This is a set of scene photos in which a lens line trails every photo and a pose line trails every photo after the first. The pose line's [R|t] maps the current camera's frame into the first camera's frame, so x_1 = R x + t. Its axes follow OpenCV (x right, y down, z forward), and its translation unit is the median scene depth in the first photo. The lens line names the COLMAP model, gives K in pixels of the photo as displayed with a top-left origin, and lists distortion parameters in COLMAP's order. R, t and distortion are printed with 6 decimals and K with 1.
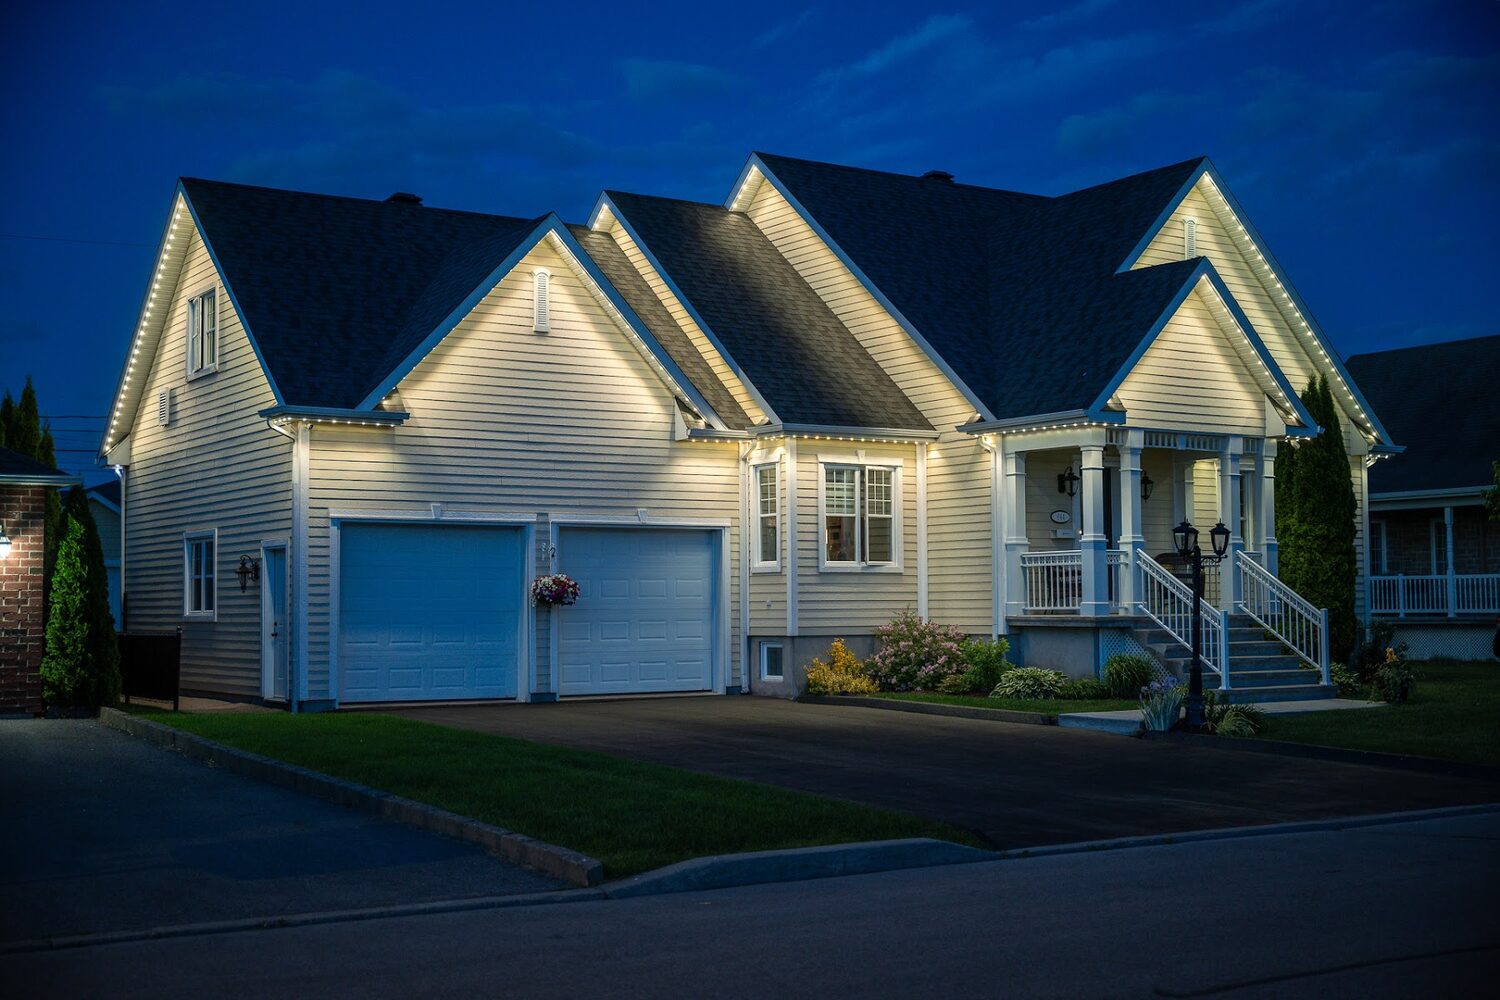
lens RADIAL K [[1833.4, 0, 757.0], [0, 1833.4, 499.6], [0, 0, 1]] dist [0.013152, 0.015712]
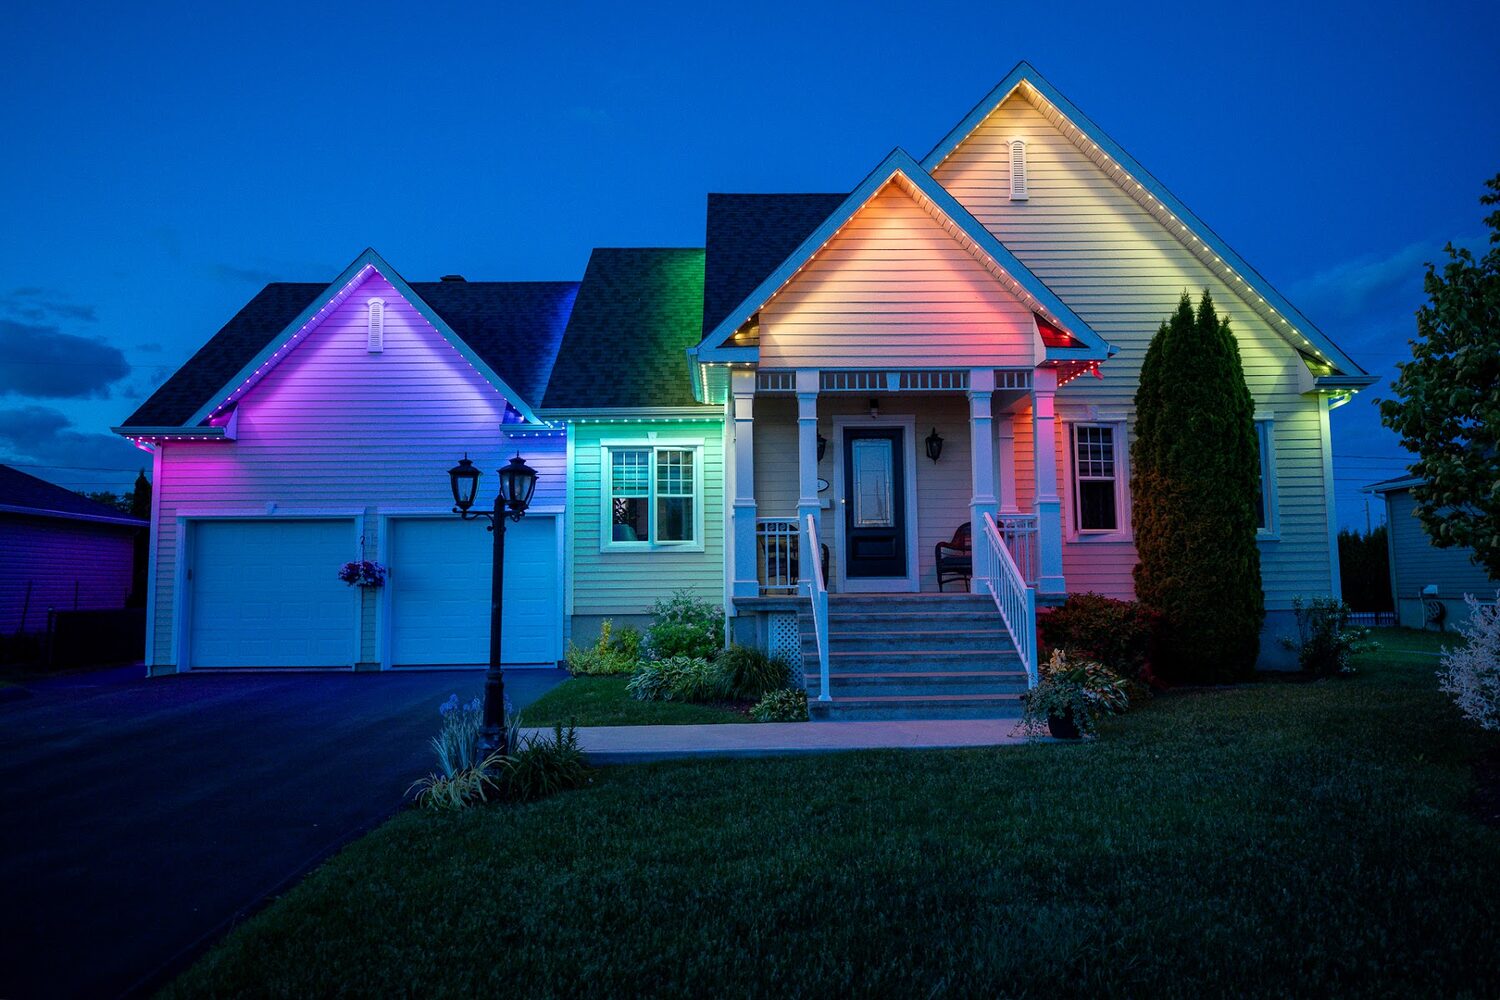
lens RADIAL K [[936.0, 0, 749.2], [0, 936.0, 502.9], [0, 0, 1]] dist [0.018568, -0.000031]
pose [[0.848344, -0.050190, -0.527062, 0.395151], [0.037353, 0.998690, -0.034979, 0.034317], [0.528127, 0.009987, 0.849107, 0.617376]]
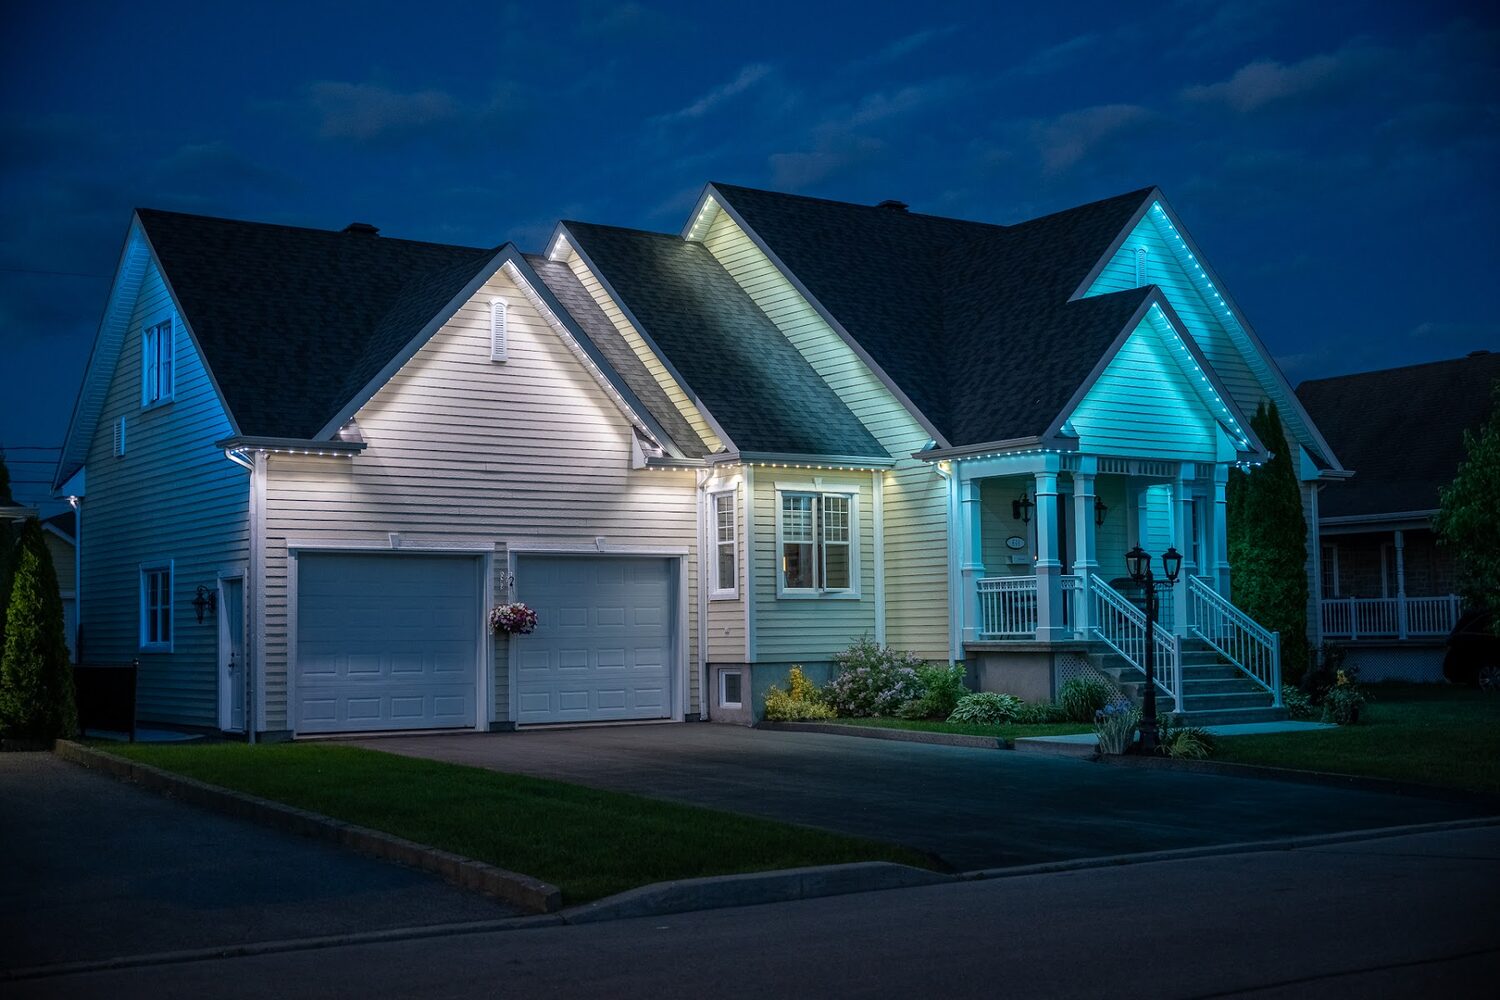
lens RADIAL K [[1833.4, 0, 757.0], [0, 1833.4, 499.6], [0, 0, 1]] dist [0.013152, 0.015712]
pose [[0.999736, -0.005462, 0.022339, 0.000886], [0.005796, 0.999872, -0.014907, -0.000062], [-0.022255, 0.015032, 0.999639, -0.005603]]
